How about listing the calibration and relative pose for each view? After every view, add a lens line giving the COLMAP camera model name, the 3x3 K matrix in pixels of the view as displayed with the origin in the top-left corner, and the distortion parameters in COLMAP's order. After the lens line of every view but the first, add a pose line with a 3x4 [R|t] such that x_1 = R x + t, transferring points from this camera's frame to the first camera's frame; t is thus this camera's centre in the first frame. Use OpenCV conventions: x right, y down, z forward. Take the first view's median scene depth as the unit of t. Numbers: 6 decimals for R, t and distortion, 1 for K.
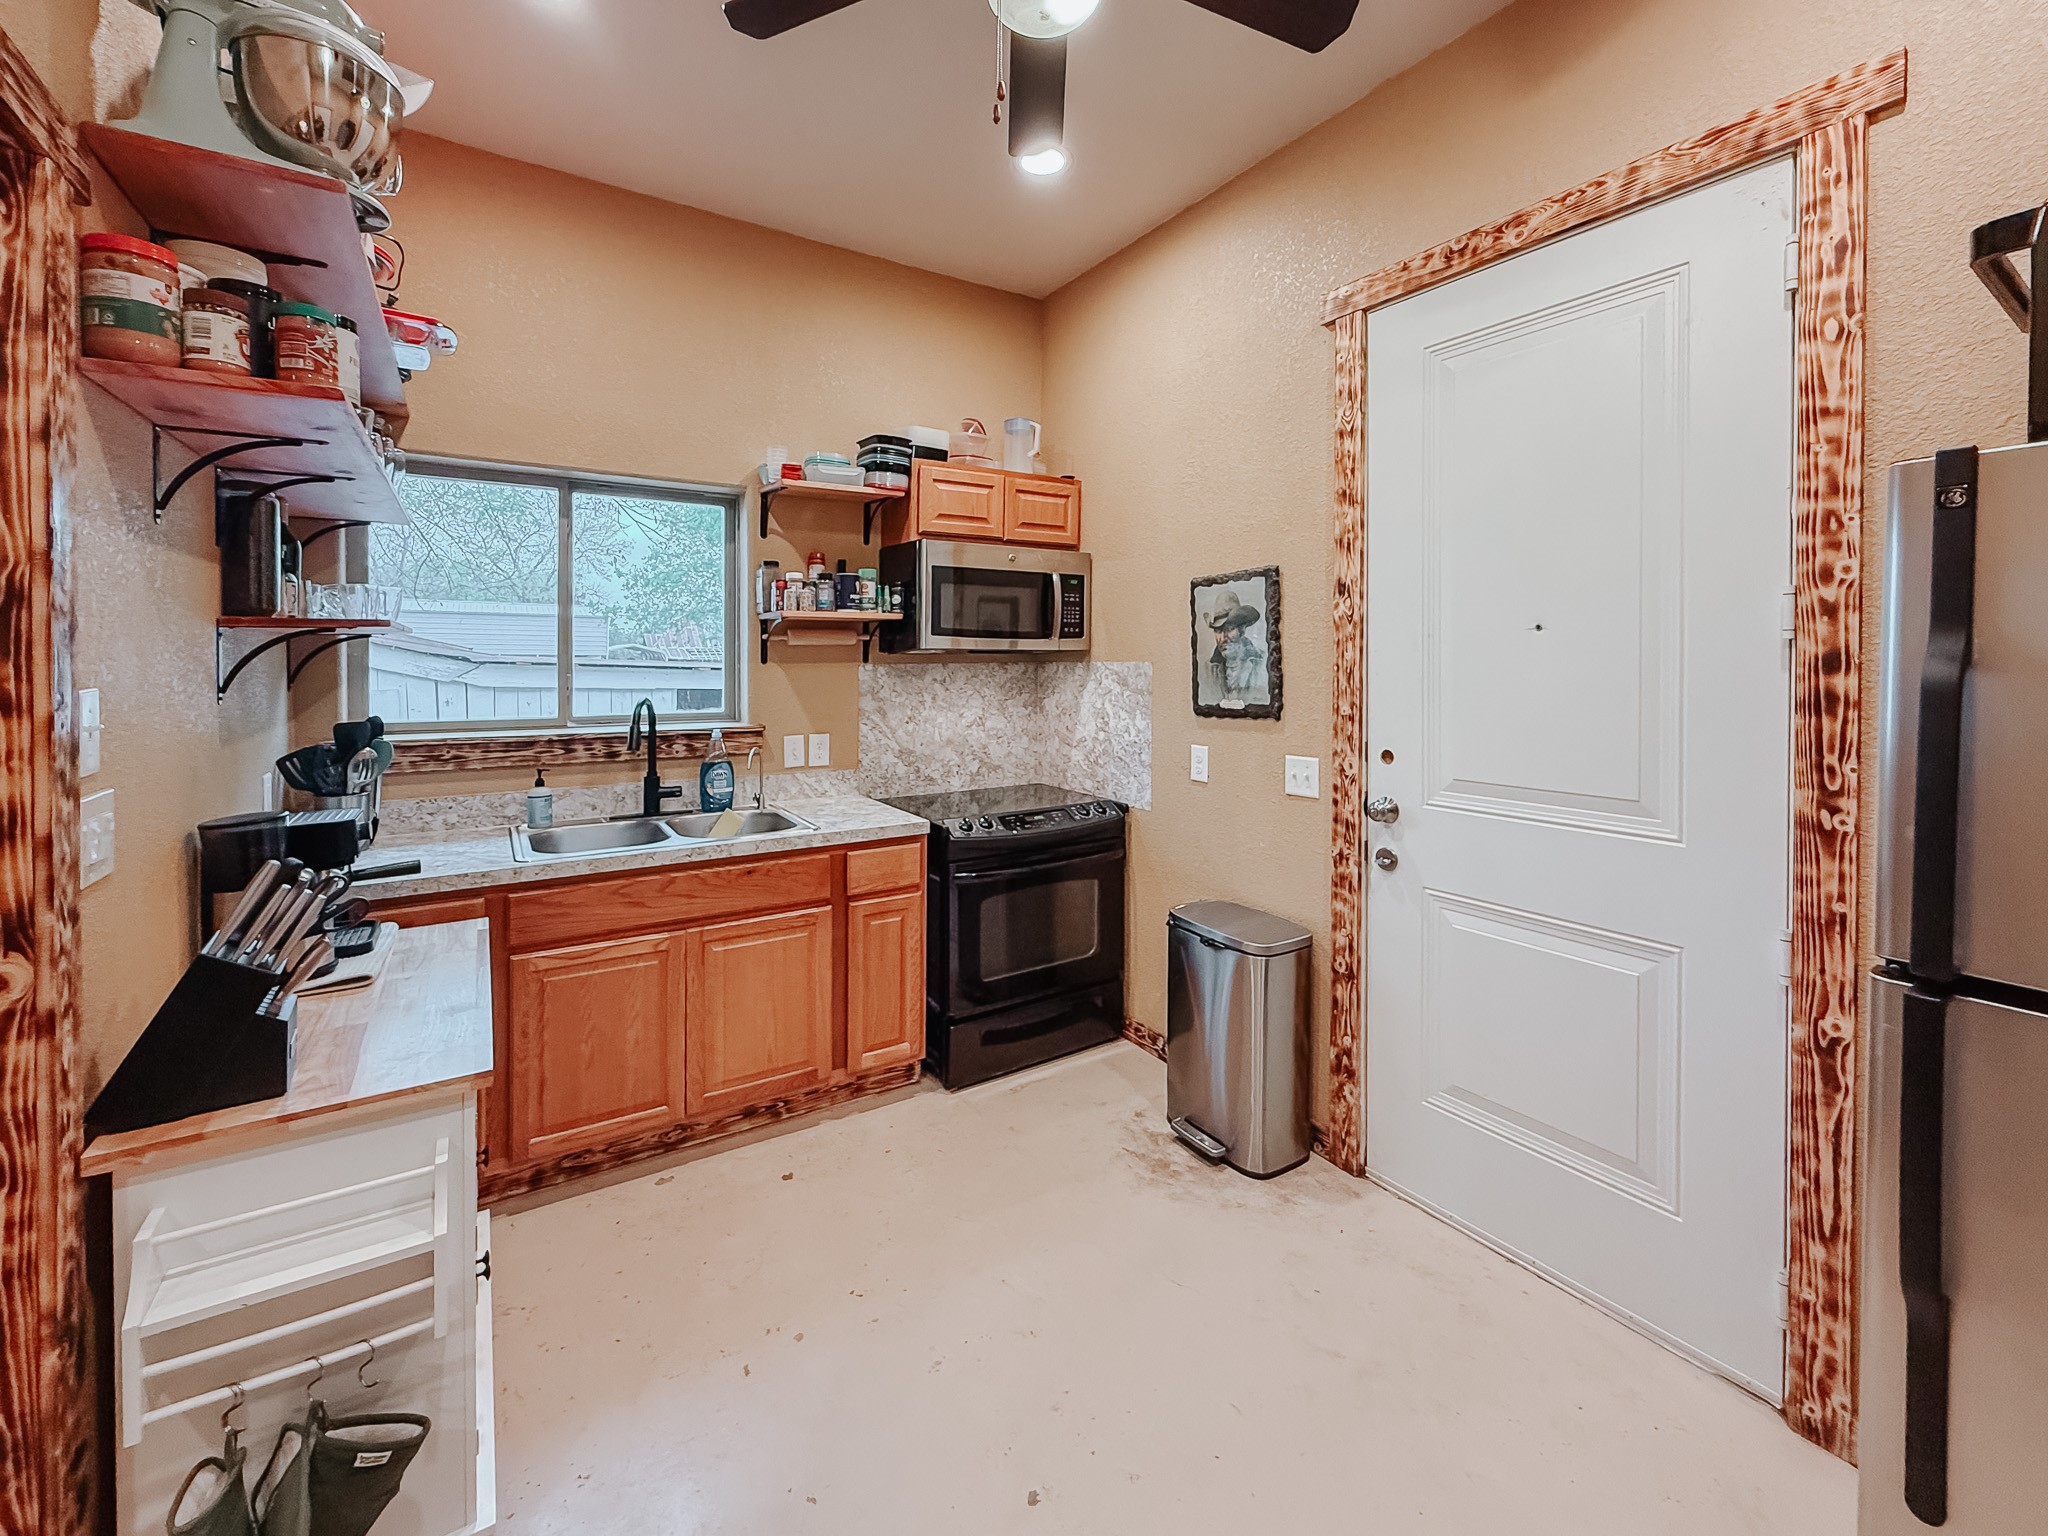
lens RADIAL K [[874.4, 0, 1017.8], [0, 874.4, 674.7], [0, 0, 1]] dist [-0.000532, -0.000294]
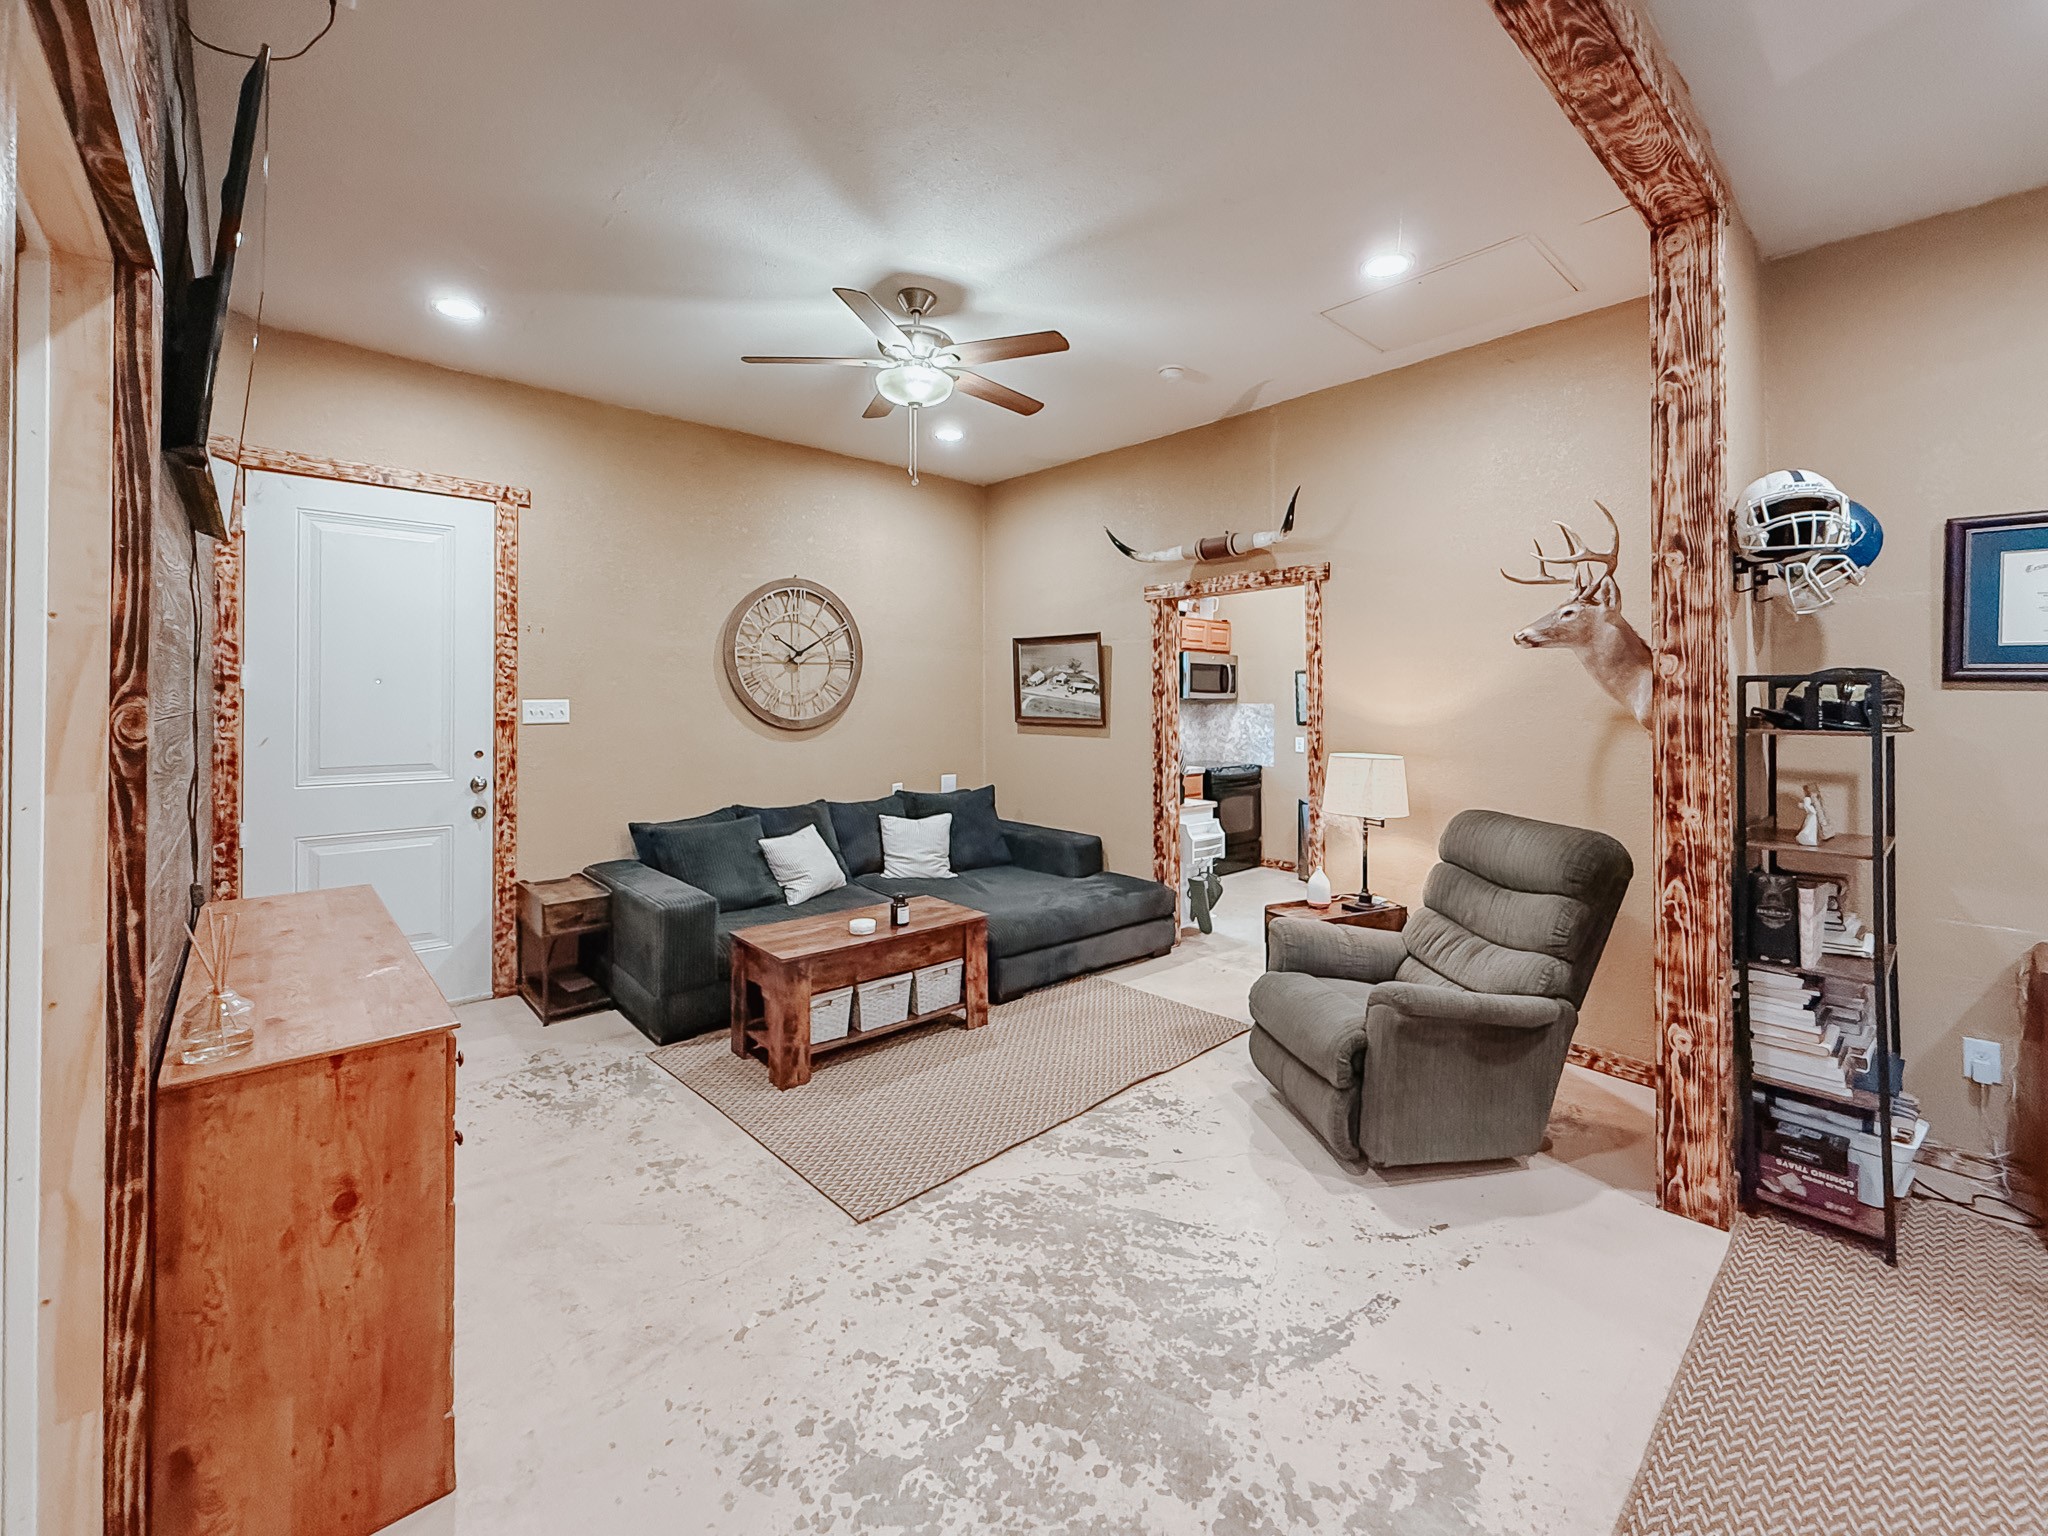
lens RADIAL K [[874.4, 0, 1026.2], [0, 874.4, 696.6], [0, 0, 1]] dist [-0.000532, -0.000294]
pose [[0.988549, 0.000489, 0.150897, -1.008338], [0.002098, 0.999854, -0.016982, 0.005584], [-0.150883, 0.017104, 0.988404, -1.437618]]
